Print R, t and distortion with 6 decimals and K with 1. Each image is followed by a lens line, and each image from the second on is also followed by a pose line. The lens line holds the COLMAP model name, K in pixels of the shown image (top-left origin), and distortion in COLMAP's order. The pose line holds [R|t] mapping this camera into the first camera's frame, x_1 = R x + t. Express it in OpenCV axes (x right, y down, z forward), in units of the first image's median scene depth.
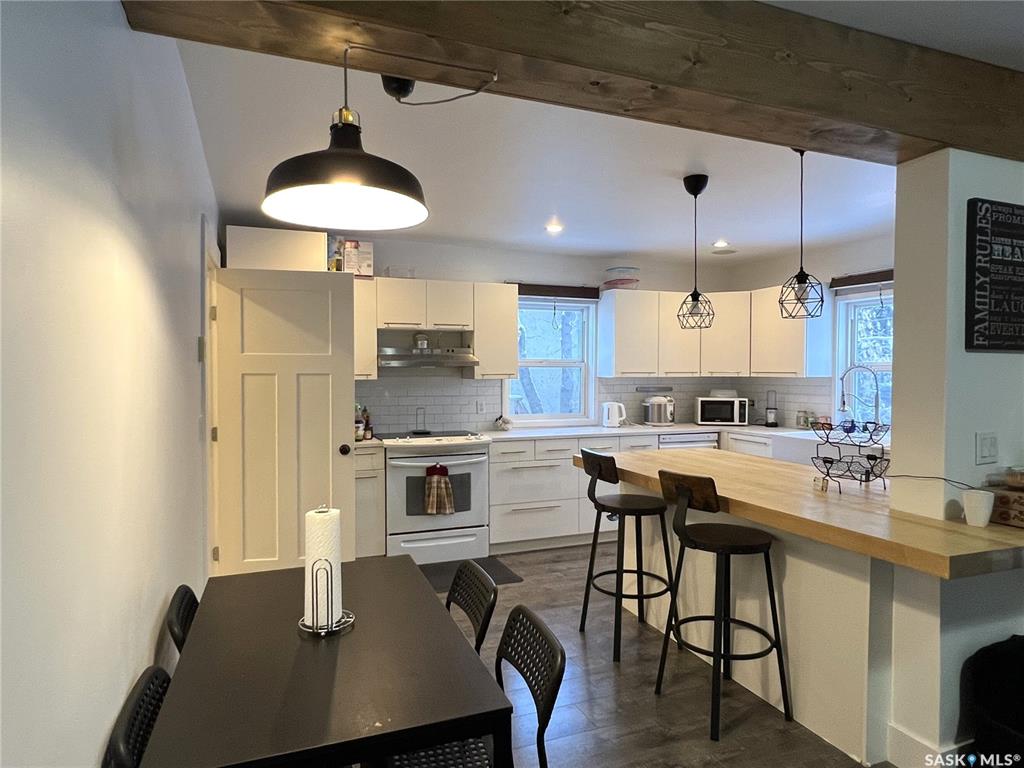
lens RADIAL K [[615.5, 0, 510.1], [0, 615.5, 382.4], [0, 0, 1]] dist [-0.005813, -0.001327]
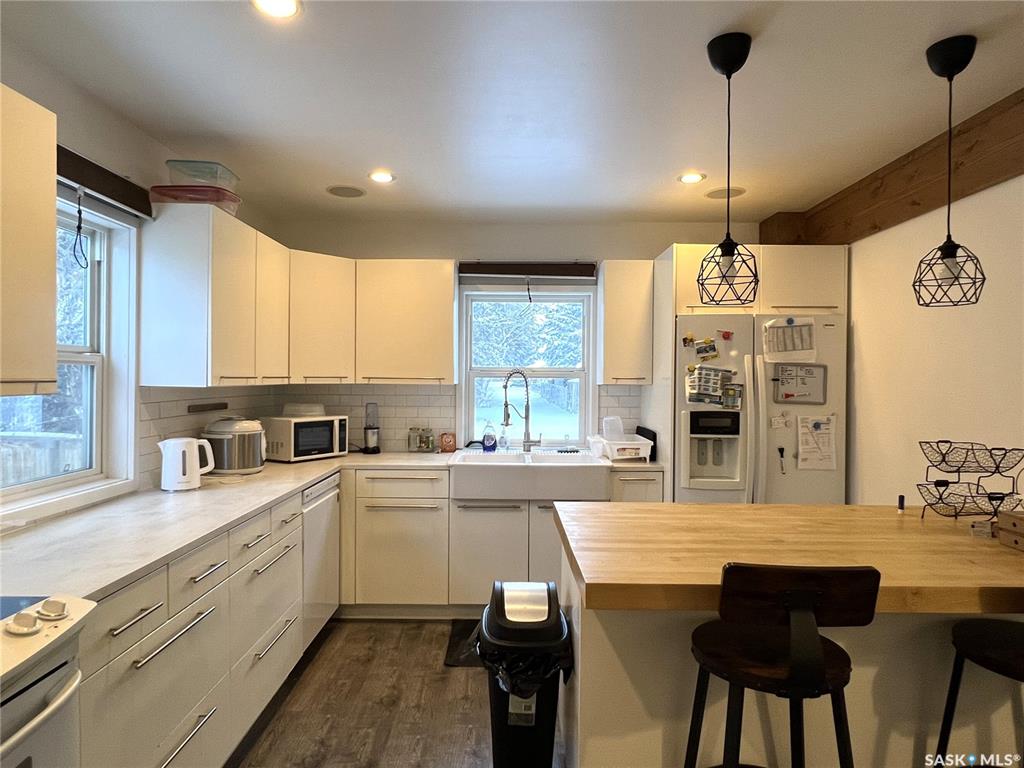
lens RADIAL K [[615.5, 0, 511.4], [0, 615.5, 383.3], [0, 0, 1]] dist [-0.005813, -0.001327]
pose [[0.366631, -0.005666, 0.930349, -0.187190], [0.010181, 0.999946, 0.002078, -0.009631], [-0.930311, 0.008710, 0.366669, 0.587492]]
